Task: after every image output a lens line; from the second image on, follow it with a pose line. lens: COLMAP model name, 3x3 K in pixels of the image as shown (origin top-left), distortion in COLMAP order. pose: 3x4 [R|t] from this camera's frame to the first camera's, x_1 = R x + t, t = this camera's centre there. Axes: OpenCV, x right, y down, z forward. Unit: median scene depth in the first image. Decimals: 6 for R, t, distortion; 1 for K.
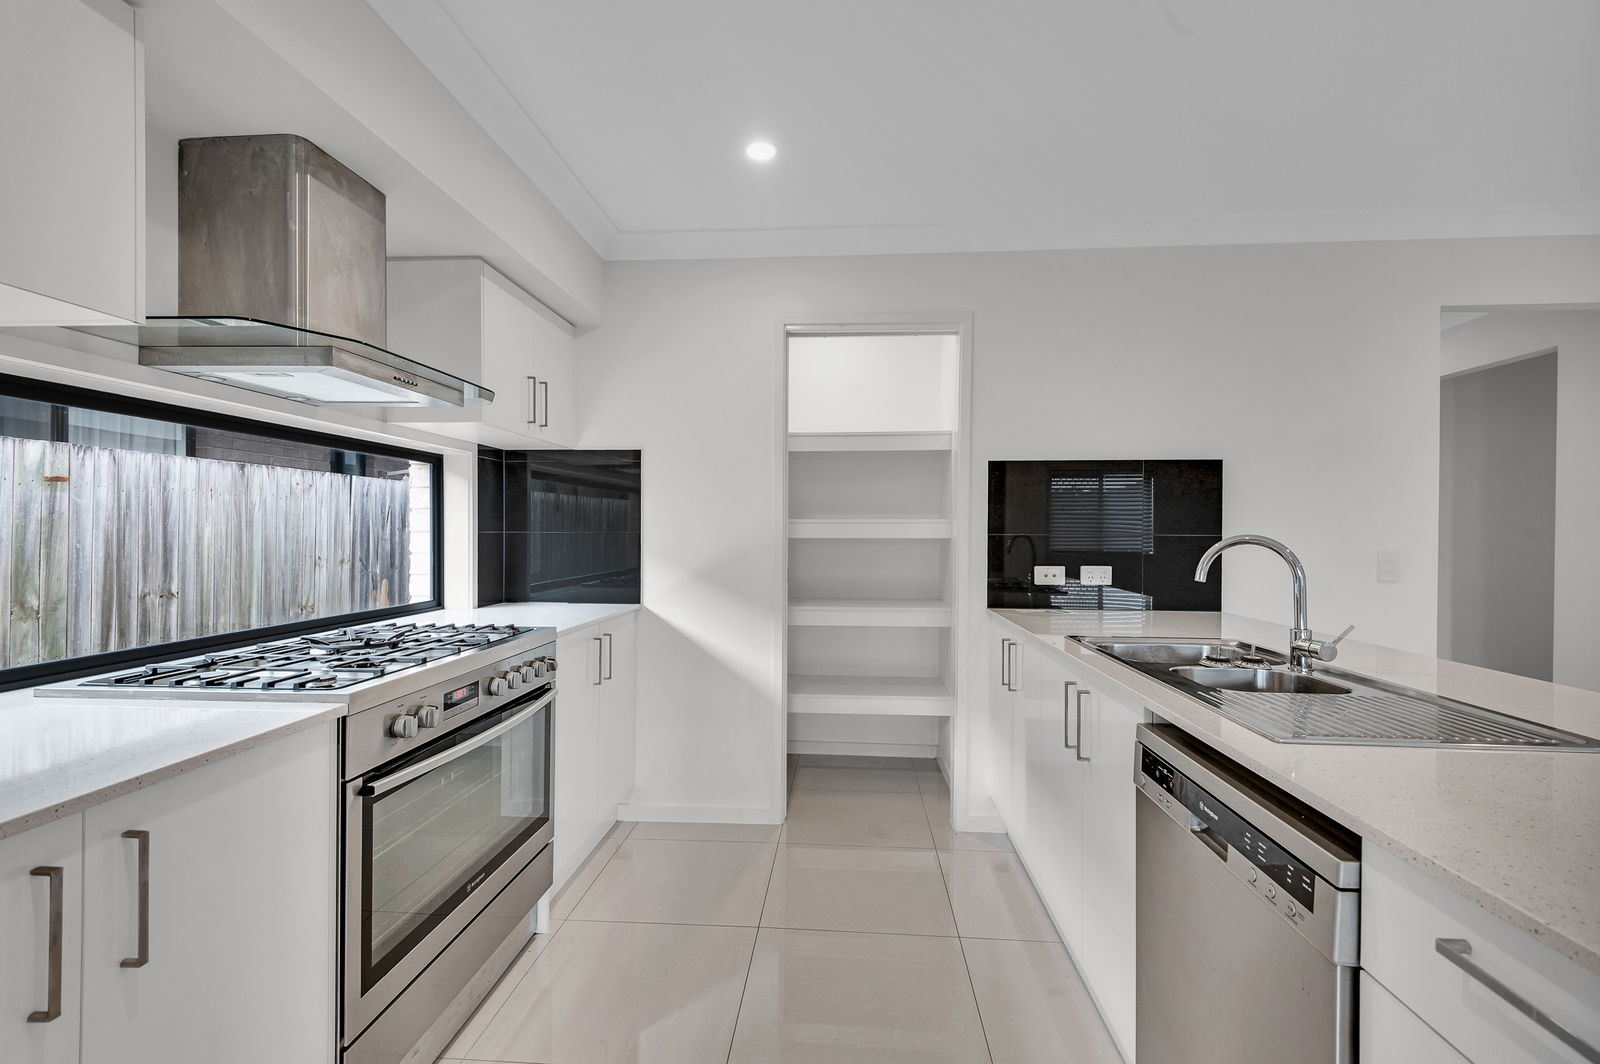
lens RADIAL K [[732.7, 0, 802.2], [0, 732.7, 532.5], [0, 0, 1]] dist [0.000013, 0.000008]
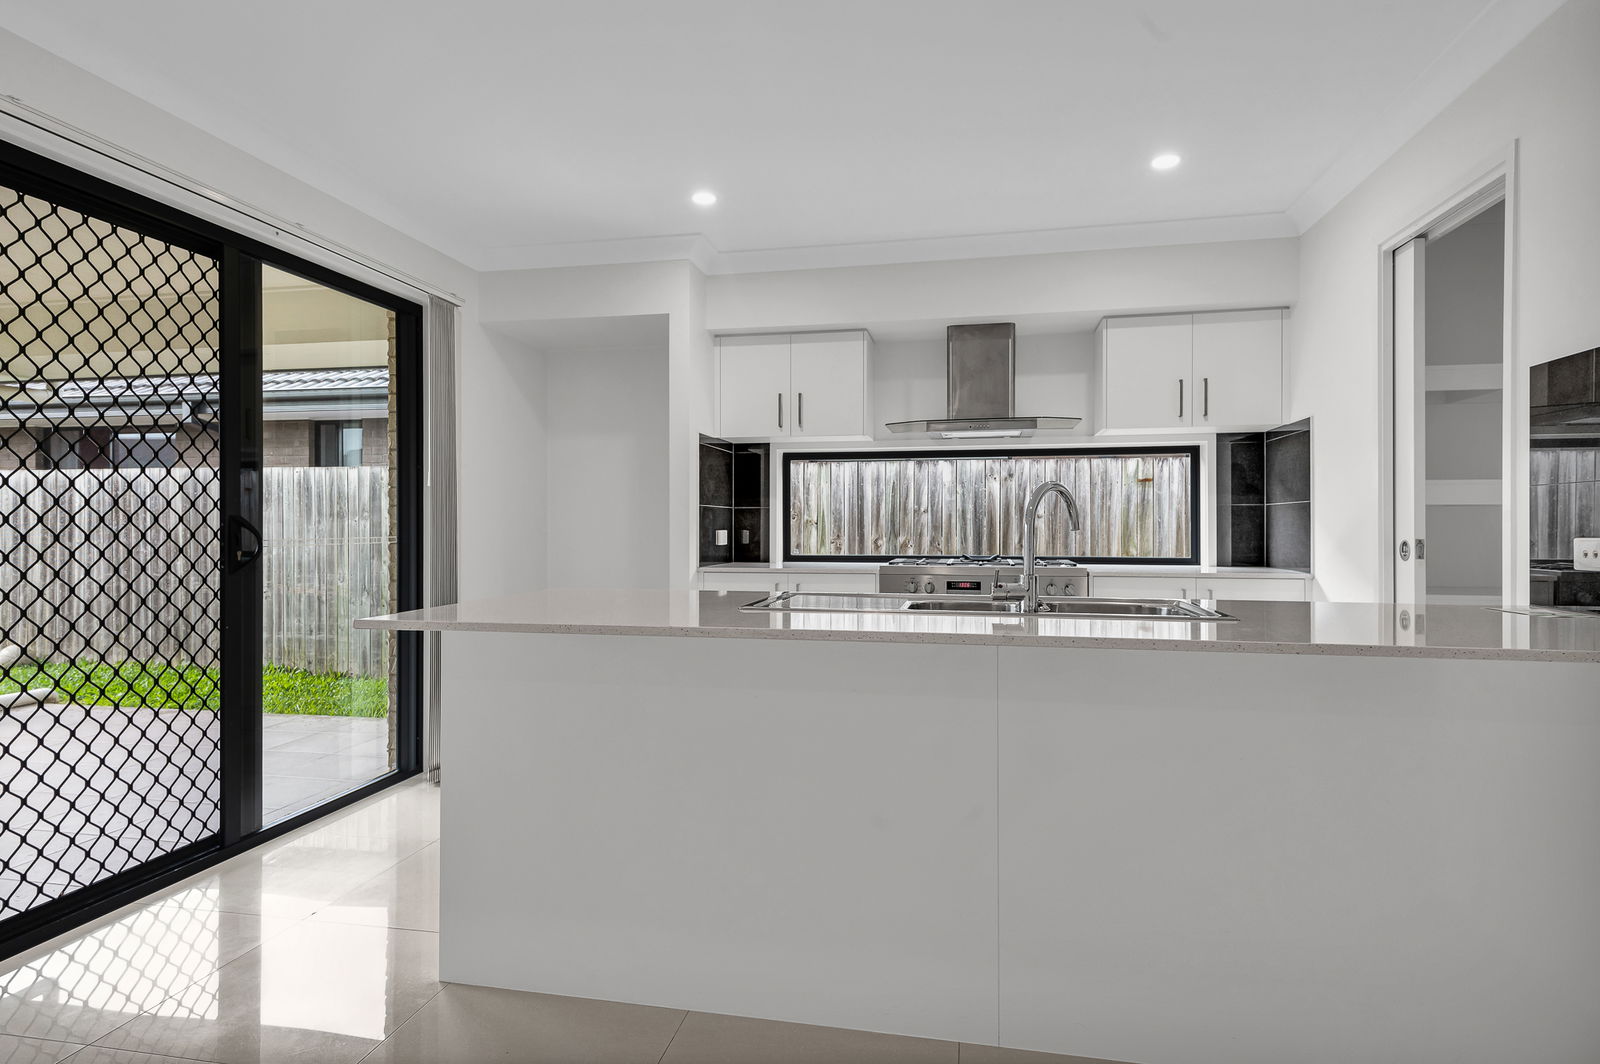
lens RADIAL K [[860.2, 0, 804.4], [0, 860.2, 523.7], [0, 0, 1]] dist [0.005783, -0.000407]
pose [[-0.100007, -0.005077, -0.994974, 1.023406], [0.000020, 0.999987, -0.005104, 0.036455], [0.994987, -0.000531, -0.100005, 0.433923]]
